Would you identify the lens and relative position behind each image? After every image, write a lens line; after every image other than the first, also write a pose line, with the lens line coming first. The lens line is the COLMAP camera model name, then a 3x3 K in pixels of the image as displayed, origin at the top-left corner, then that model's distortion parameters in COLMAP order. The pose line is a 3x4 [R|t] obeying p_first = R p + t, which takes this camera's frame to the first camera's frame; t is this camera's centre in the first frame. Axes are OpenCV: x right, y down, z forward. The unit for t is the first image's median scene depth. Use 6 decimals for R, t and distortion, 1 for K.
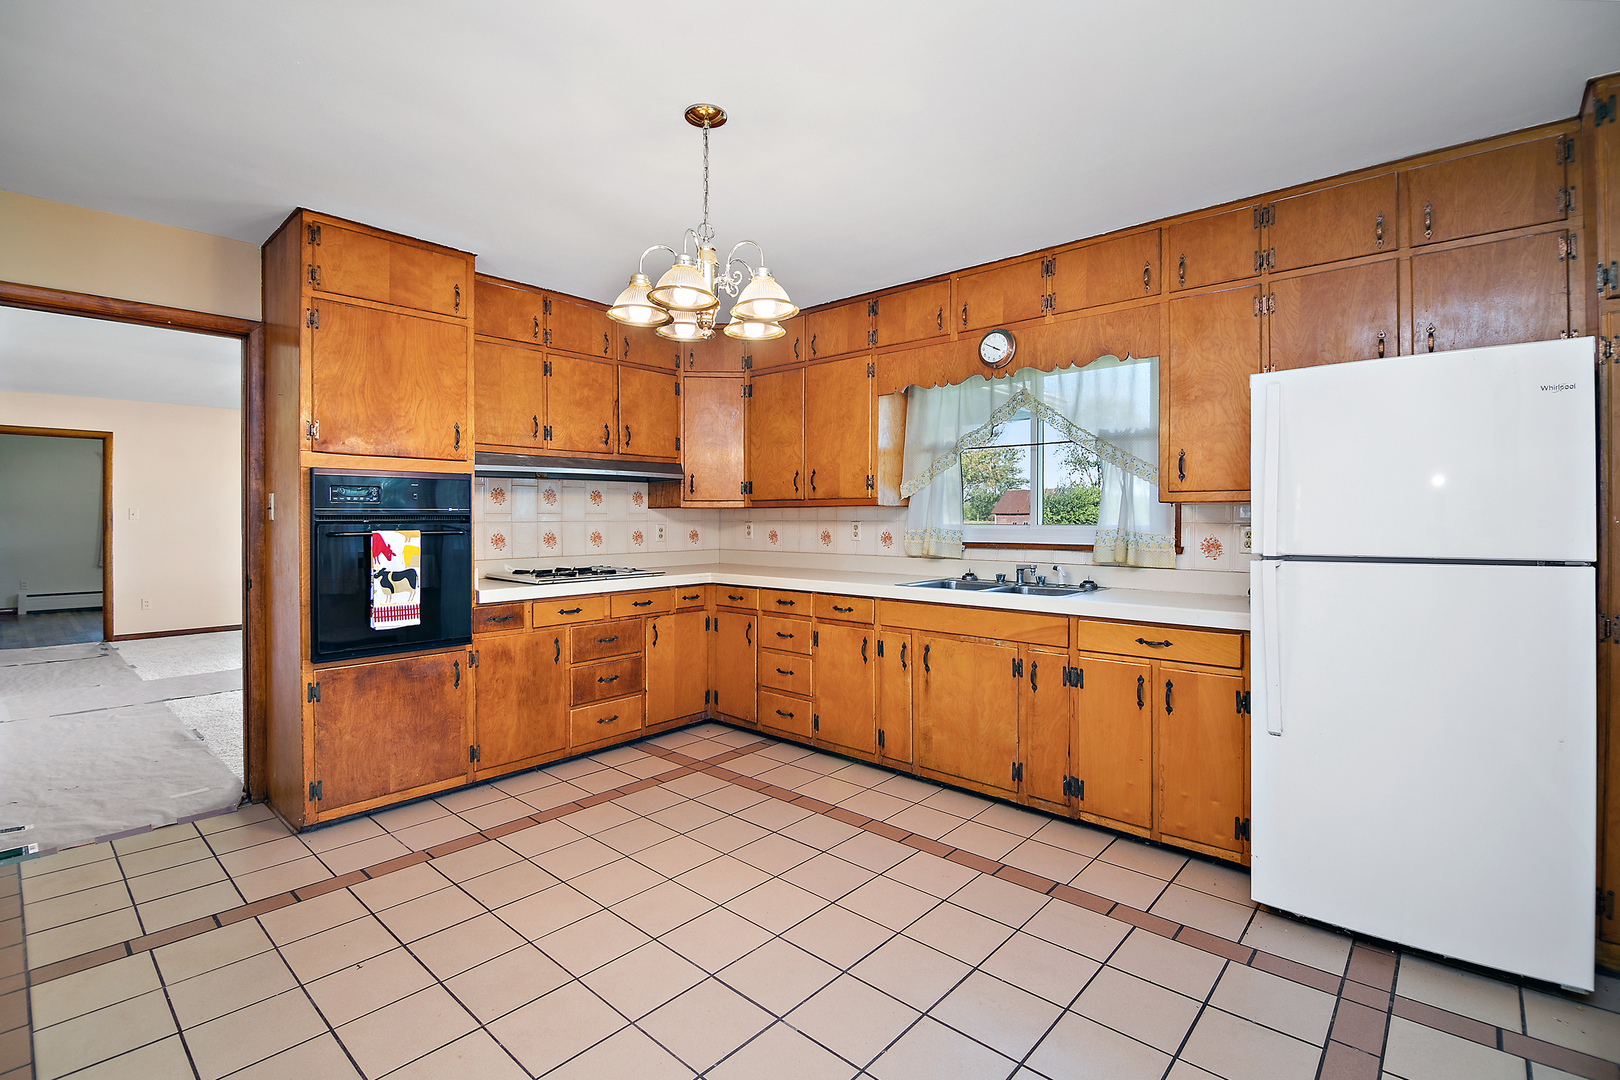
lens RADIAL K [[731.2, 0, 809.0], [0, 731.2, 526.7], [0, 0, 1]] dist [-0.008777, -0.000928]
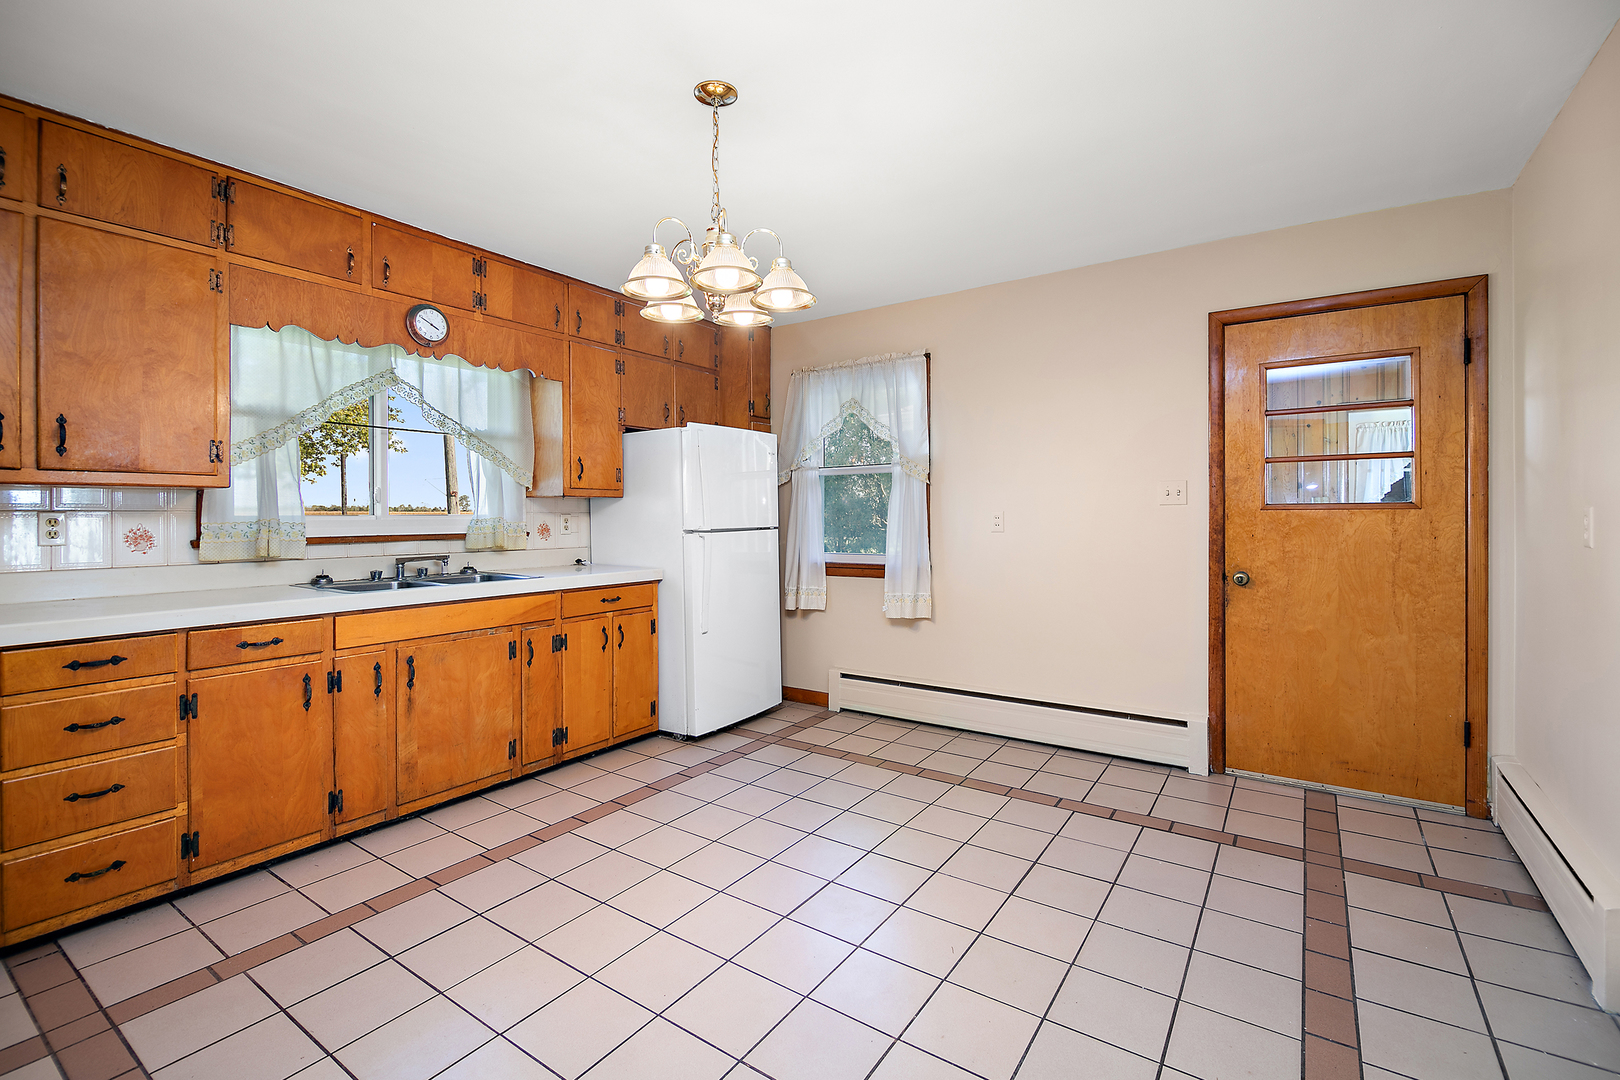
lens RADIAL K [[721.4, 0, 802.8], [0, 721.4, 511.9], [0, 0, 1]] dist [-0.002372, -0.000727]
pose [[-0.118570, -0.003088, 0.992941, -0.766346], [0.007696, 0.999962, 0.004029, -0.006441], [-0.992916, 0.008120, -0.118542, 0.681113]]
